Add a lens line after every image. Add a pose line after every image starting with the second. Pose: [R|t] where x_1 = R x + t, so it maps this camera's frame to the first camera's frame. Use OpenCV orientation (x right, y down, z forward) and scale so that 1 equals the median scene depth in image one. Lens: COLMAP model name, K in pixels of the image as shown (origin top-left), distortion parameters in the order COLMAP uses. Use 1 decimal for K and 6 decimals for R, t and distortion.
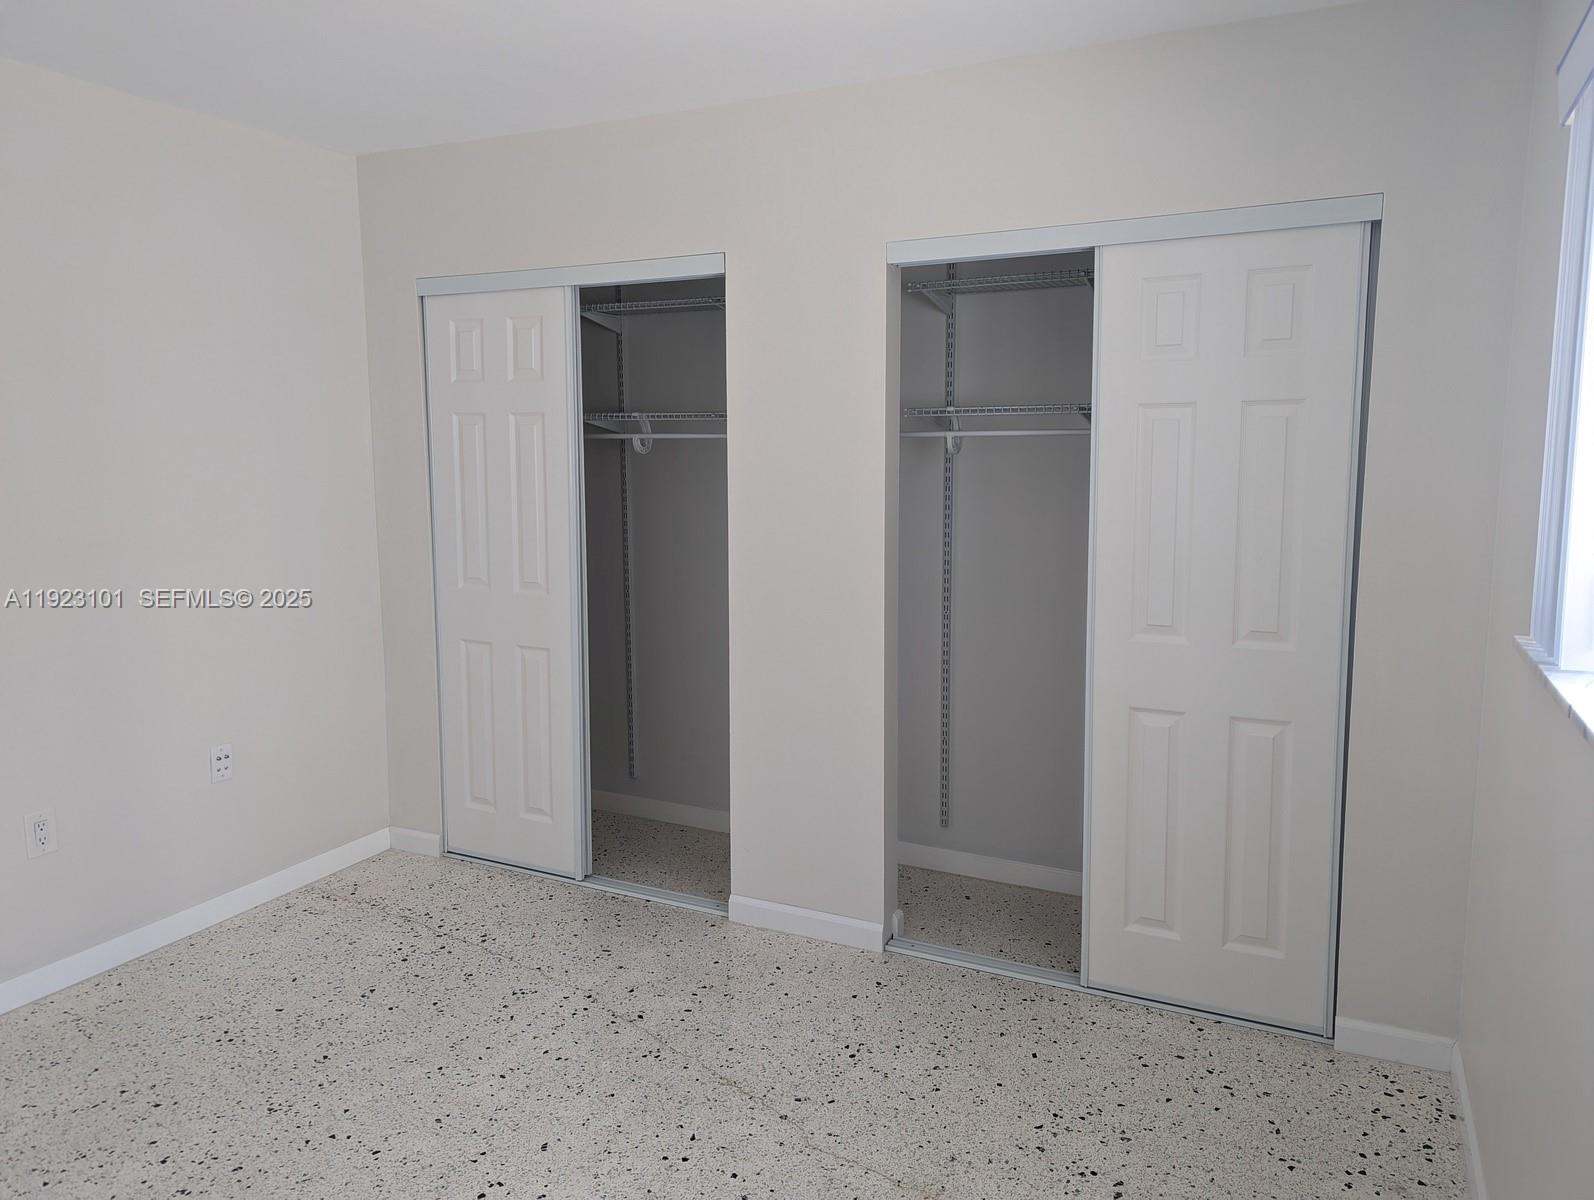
lens RADIAL K [[1125.3, 0, 798.2], [0, 1125.3, 592.9], [0, 0, 1]] dist [0.076554, -0.068570]
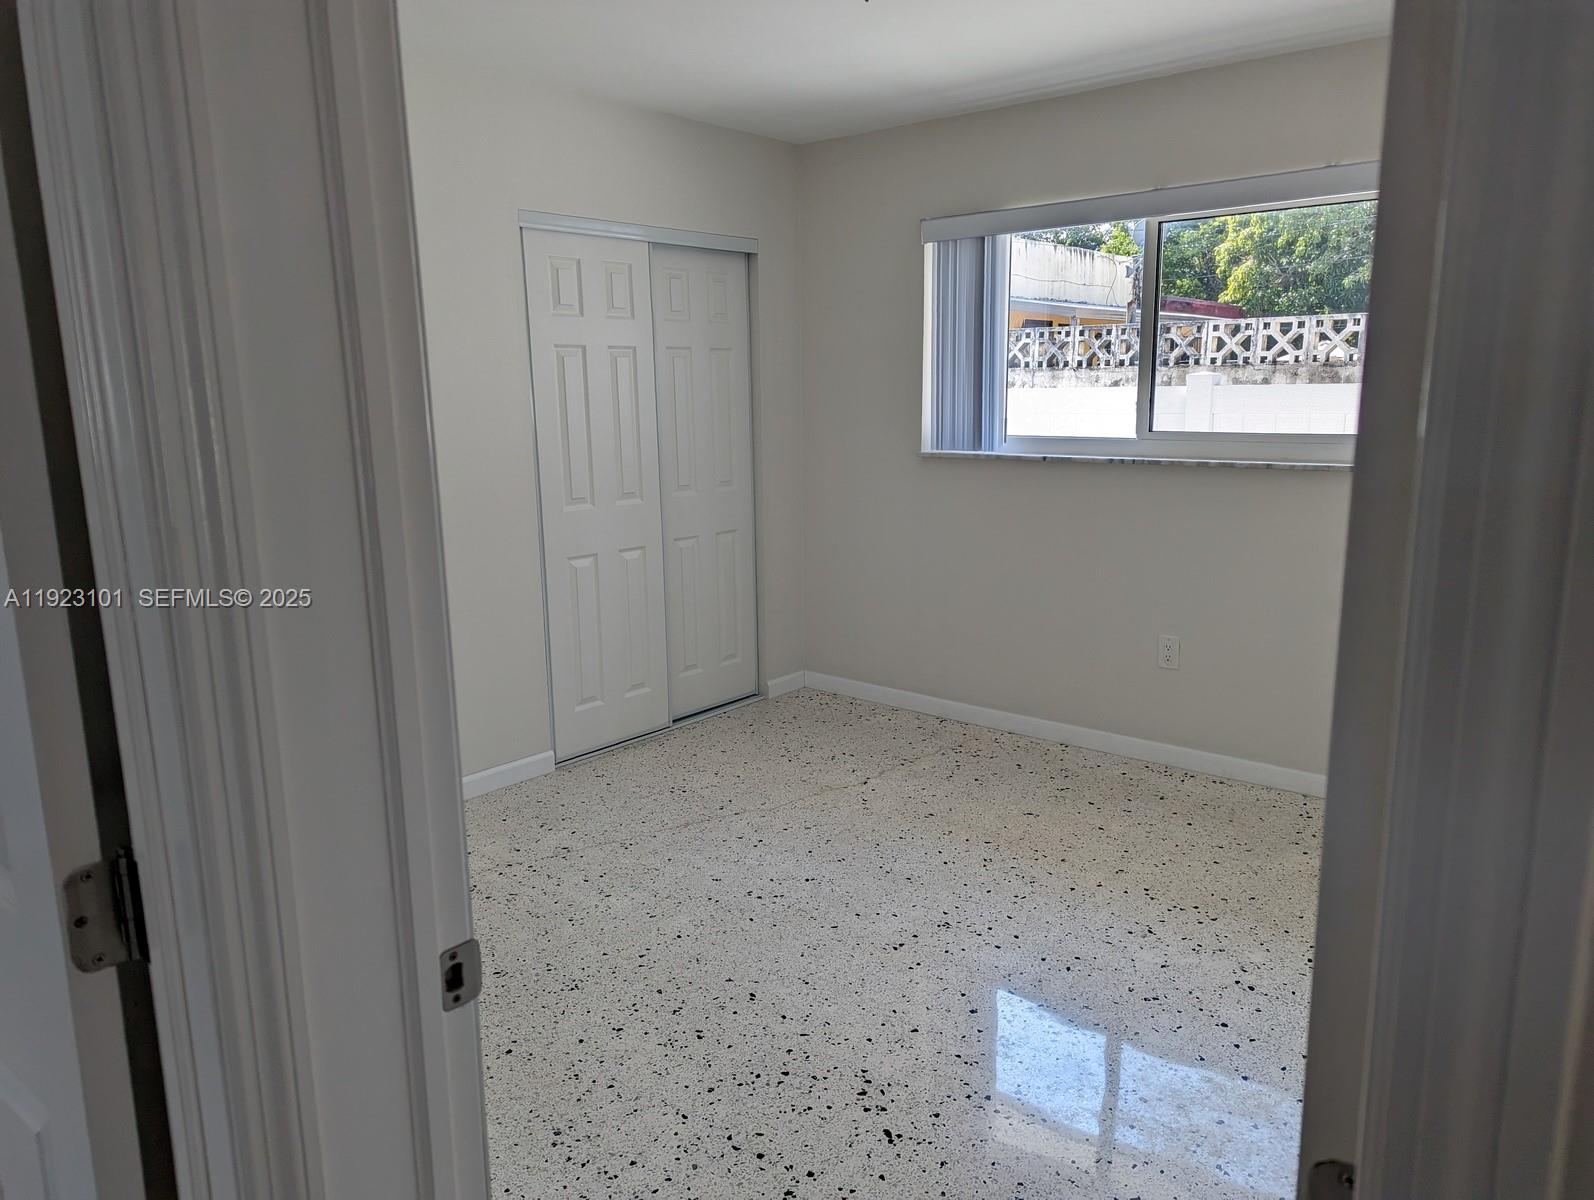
lens RADIAL K [[1133.5, 0, 803.2], [0, 1133.5, 602.0], [0, 0, 1]] dist [0.071813, -0.069201]
pose [[0.239799, -0.182353, 0.953543, -2.216584], [0.143593, 0.978060, 0.150931, -0.054706], [-0.960145, 0.100729, 0.260722, 0.778523]]
